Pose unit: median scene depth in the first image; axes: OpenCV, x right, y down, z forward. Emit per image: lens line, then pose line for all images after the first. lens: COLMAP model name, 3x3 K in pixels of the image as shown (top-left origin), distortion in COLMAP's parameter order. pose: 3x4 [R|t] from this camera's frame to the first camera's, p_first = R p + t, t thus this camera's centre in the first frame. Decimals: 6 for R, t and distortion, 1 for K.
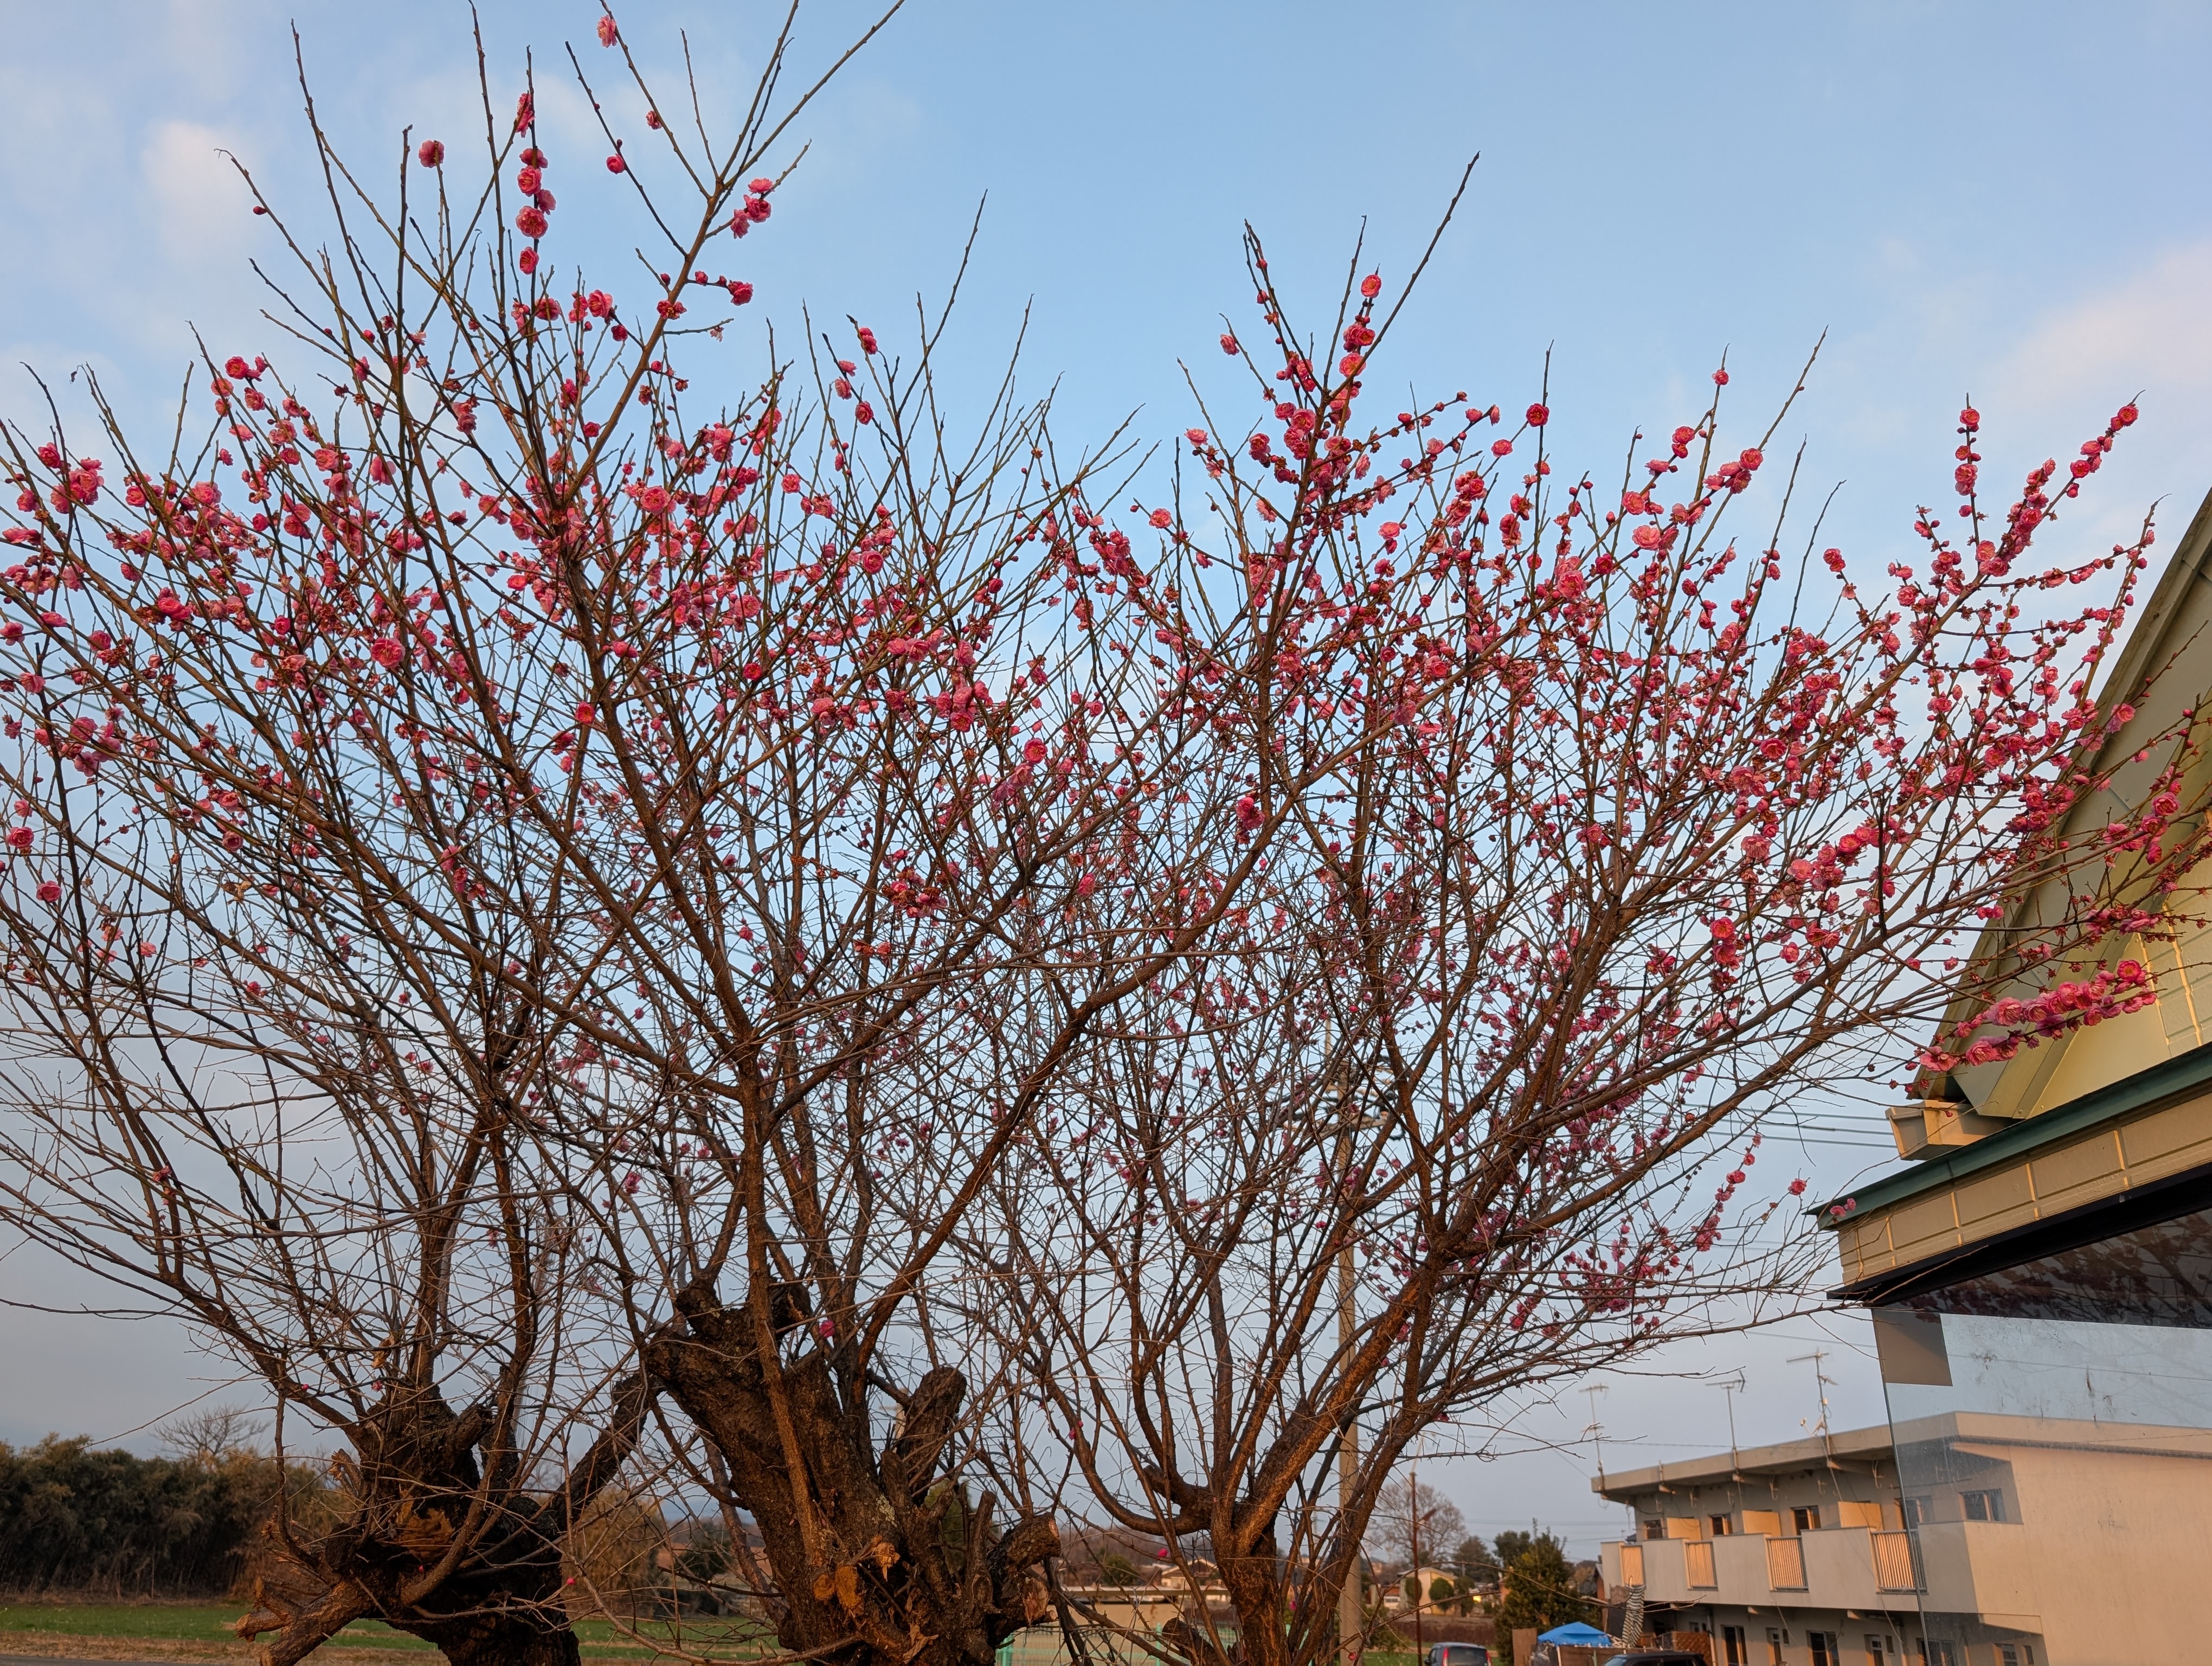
lens RADIAL K [[1531.9, 0, 1106.0], [0, 1531.9, 833.0], [0, 0, 1]] dist [0.002614, -0.000466]
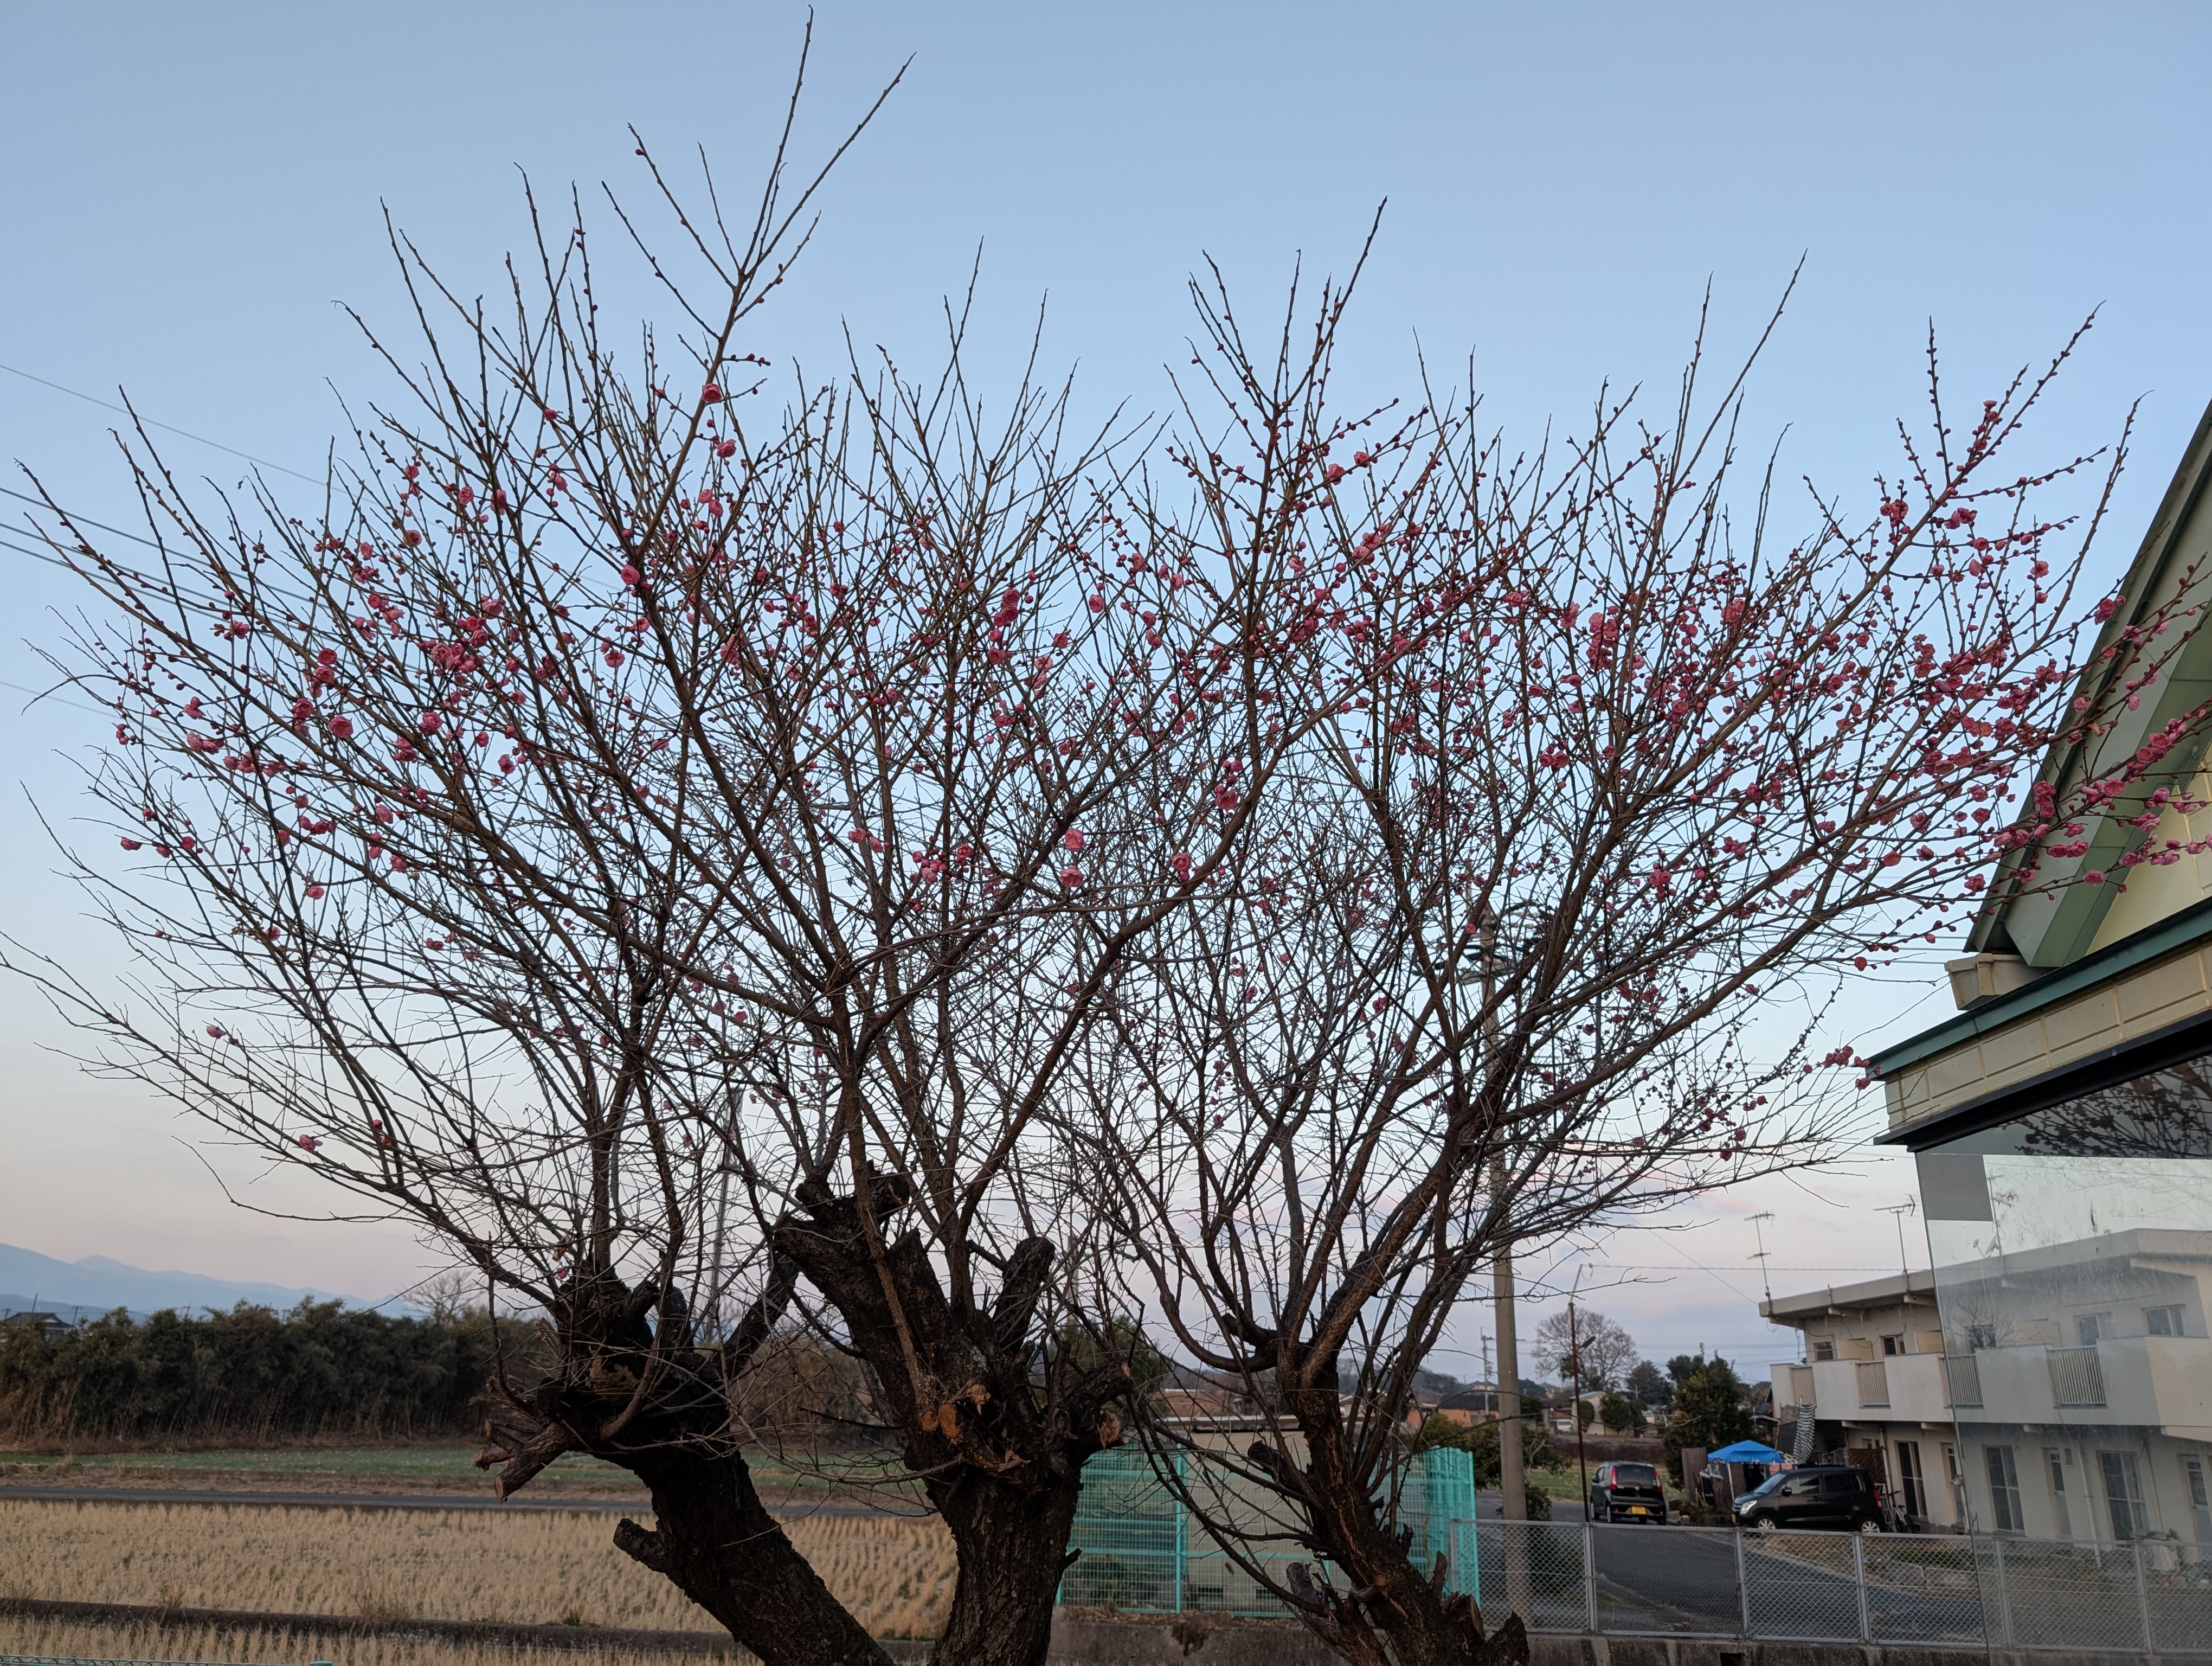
lens RADIAL K [[1532.4, 0, 1106.0], [0, 1532.4, 833.0], [0, 0, 1]] dist [0.001055, 0.000598]
pose [[0.993933, -0.054131, -0.095746, 0.072686], [0.062804, 0.993958, 0.090017, -0.055229], [0.090295, -0.095484, 0.991327, -0.113642]]
